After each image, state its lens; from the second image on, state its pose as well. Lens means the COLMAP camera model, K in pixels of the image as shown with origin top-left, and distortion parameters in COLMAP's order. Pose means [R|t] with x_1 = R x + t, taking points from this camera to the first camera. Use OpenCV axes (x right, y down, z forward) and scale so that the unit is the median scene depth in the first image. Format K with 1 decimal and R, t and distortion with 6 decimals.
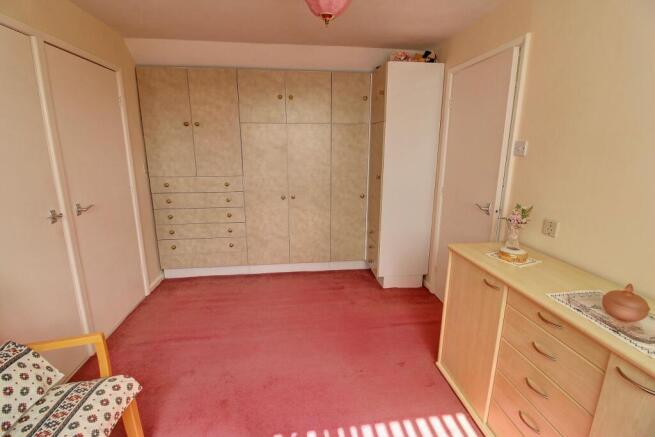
lens RADIAL K [[307.0, 0, 324.8], [0, 307.0, 218.2], [0, 0, 1]] dist [0.002043, -0.013261]
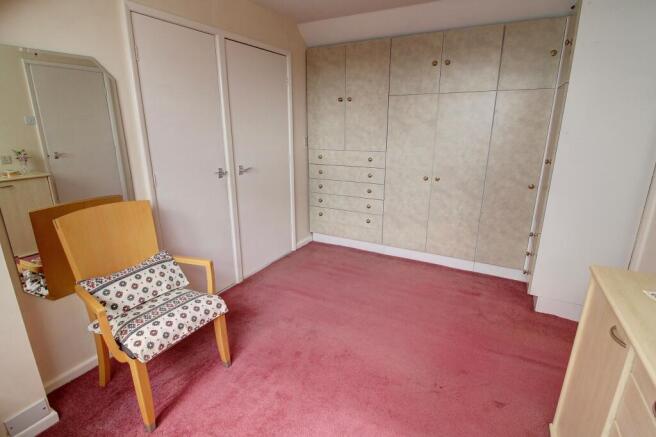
lens RADIAL K [[324.8, 0, 328.0], [0, 324.8, 218.5], [0, 0, 1]] dist [-0.002892, -0.000860]
pose [[0.806434, 0.161972, -0.568709, 0.205937], [-0.132515, 0.986795, 0.093140, -0.002099], [0.576285, 0.000251, 0.817248, 0.062214]]
